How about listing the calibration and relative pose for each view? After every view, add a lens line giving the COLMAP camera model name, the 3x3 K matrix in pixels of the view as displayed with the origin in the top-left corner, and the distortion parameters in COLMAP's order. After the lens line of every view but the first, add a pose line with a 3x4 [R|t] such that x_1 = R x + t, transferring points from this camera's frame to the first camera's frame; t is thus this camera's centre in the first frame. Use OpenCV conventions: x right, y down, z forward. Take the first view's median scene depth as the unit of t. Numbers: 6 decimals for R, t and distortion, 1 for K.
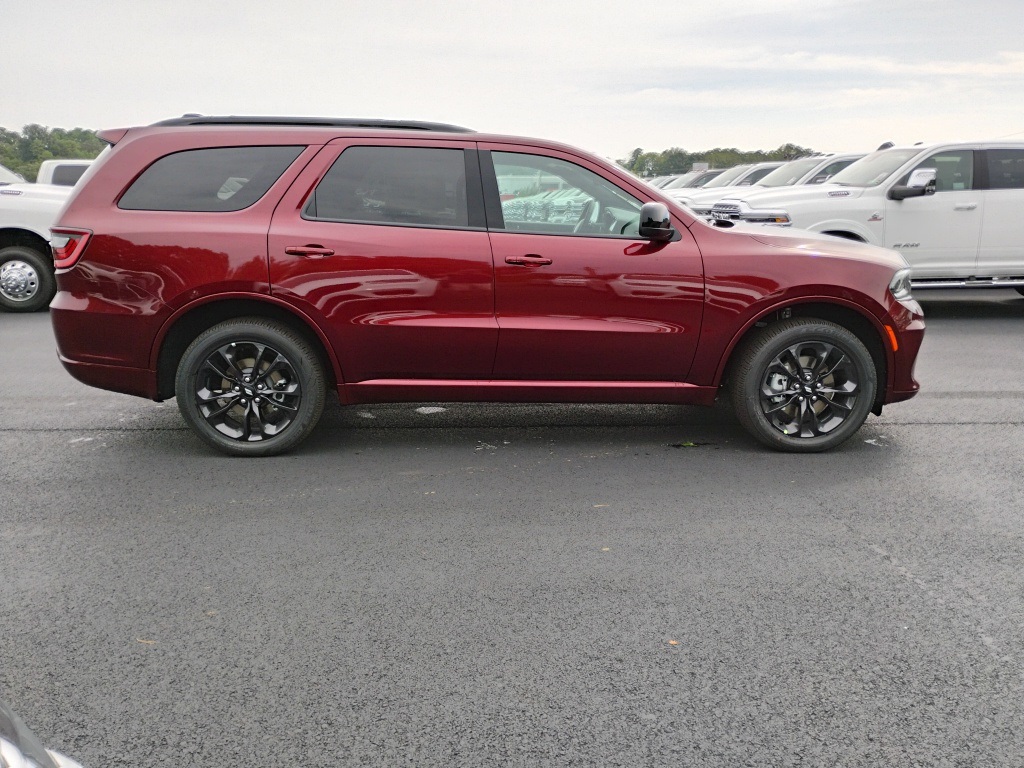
lens RADIAL K [[853.6, 0, 512.9], [0, 853.6, 383.9], [0, 0, 1]] dist [0.061410, -0.074514]
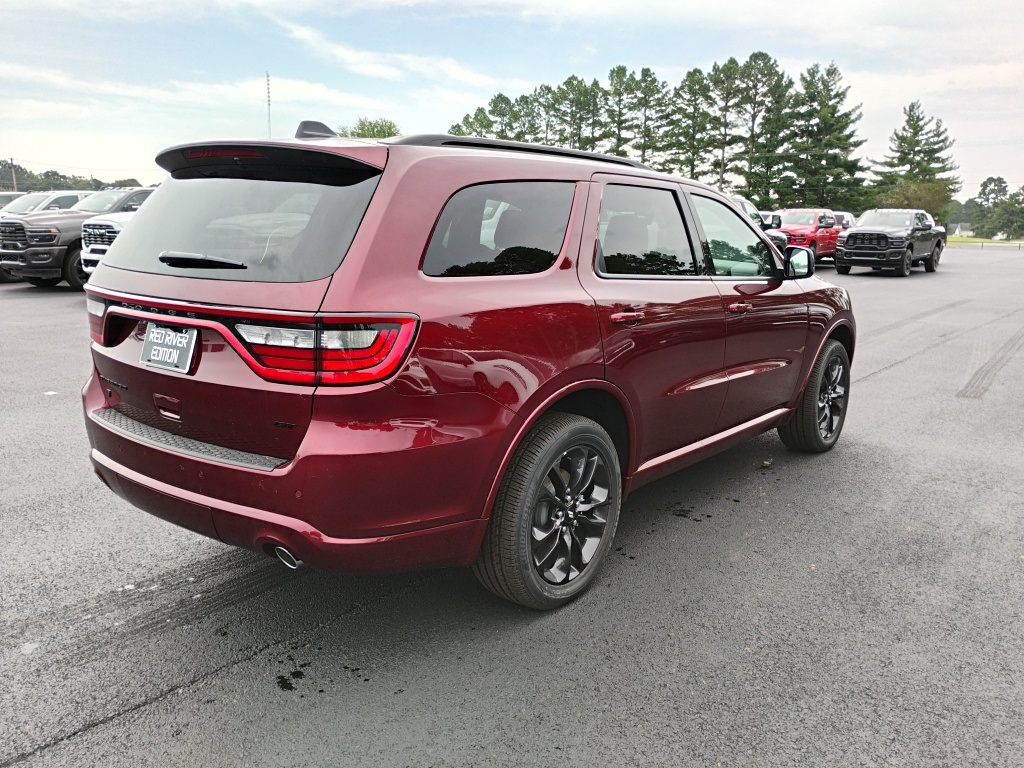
lens RADIAL K [[853.6, 0, 514.5], [0, 853.6, 389.8], [0, 0, 1]] dist [0.061410, -0.074514]
pose [[0.658030, -0.144929, 0.738913, -0.867797], [0.154919, 0.986367, 0.055503, -0.144734], [-0.736883, 0.077949, 0.671511, 0.538386]]
